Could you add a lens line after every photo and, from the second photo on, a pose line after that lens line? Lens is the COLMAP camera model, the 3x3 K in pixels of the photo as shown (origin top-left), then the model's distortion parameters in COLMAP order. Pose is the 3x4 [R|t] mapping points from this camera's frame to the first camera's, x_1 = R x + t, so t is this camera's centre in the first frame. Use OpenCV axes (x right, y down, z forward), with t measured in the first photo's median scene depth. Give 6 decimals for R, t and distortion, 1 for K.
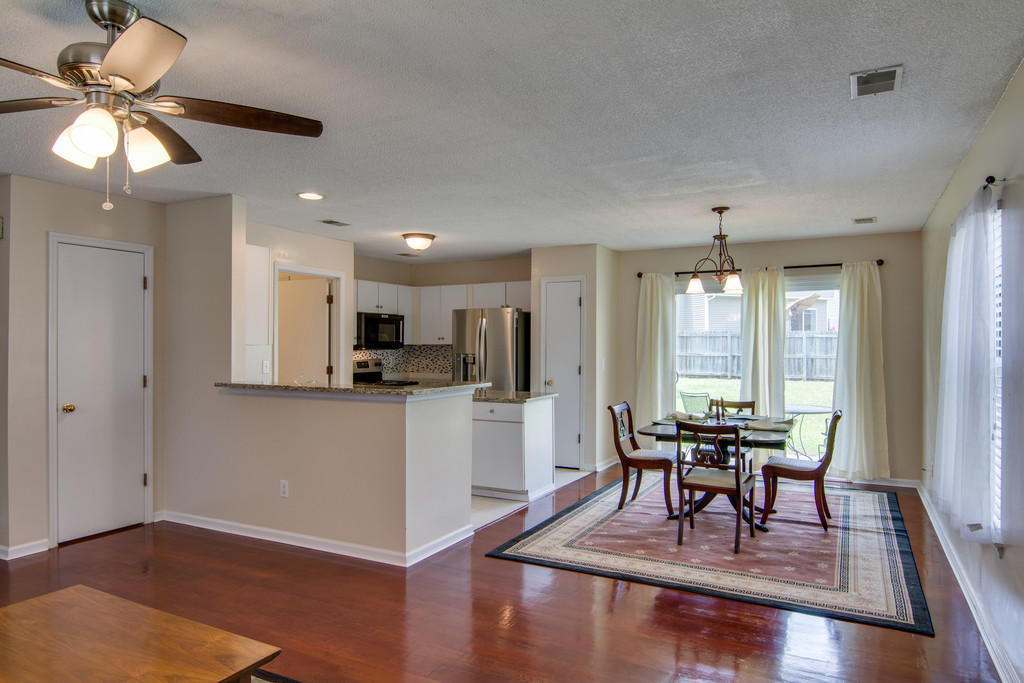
lens RADIAL K [[646.1, 0, 511.9], [0, 646.1, 341.4], [0, 0, 1]] dist [0.001475, 0.007909]
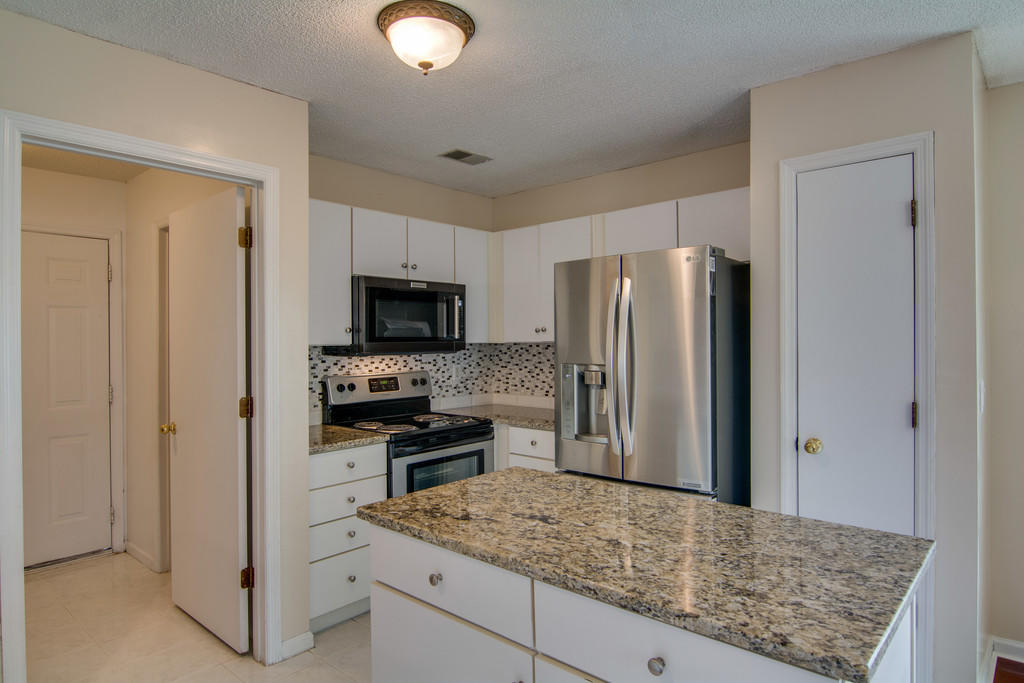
lens RADIAL K [[590.3, 0, 512.2], [0, 590.3, 340.4], [0, 0, 1]] dist [-0.005946, -0.000120]
pose [[0.969307, -0.009859, -0.245654, -0.024050], [0.011021, 0.999934, 0.003356, 0.002060], [0.245605, -0.005960, 0.969352, 0.685423]]
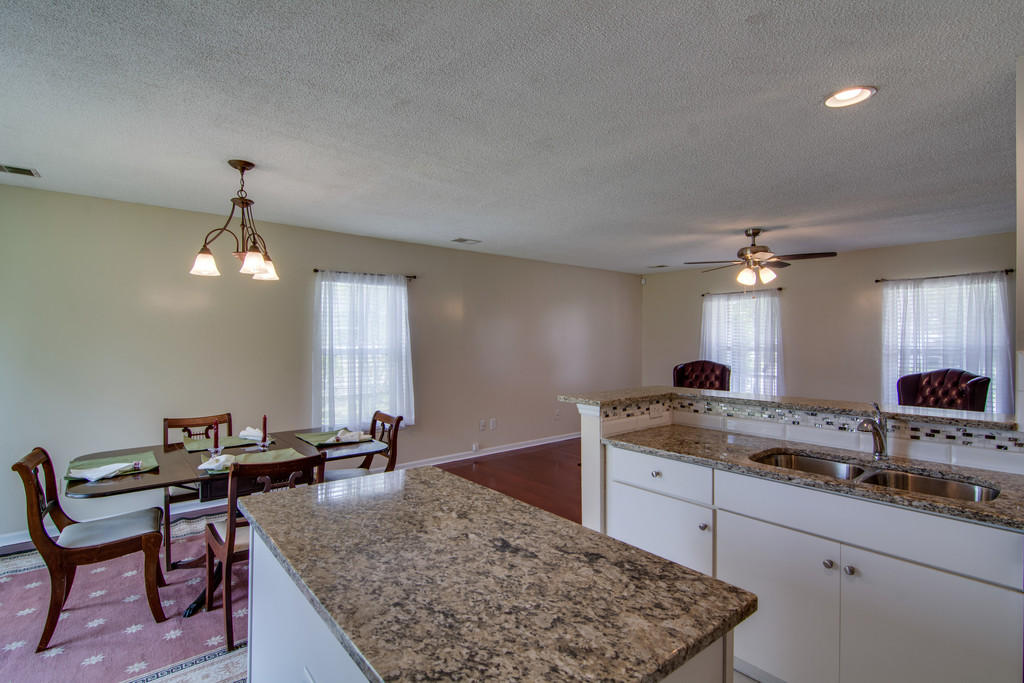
lens RADIAL K [[492.0, 0, 514.0], [0, 492.0, 341.2], [0, 0, 1]] dist [0.002265, -0.000103]
pose [[-0.923985, -0.002682, 0.382419, -0.142135], [-0.002858, 0.999996, 0.000107, -0.001172], [-0.382417, -0.000994, -0.923989, 1.081373]]
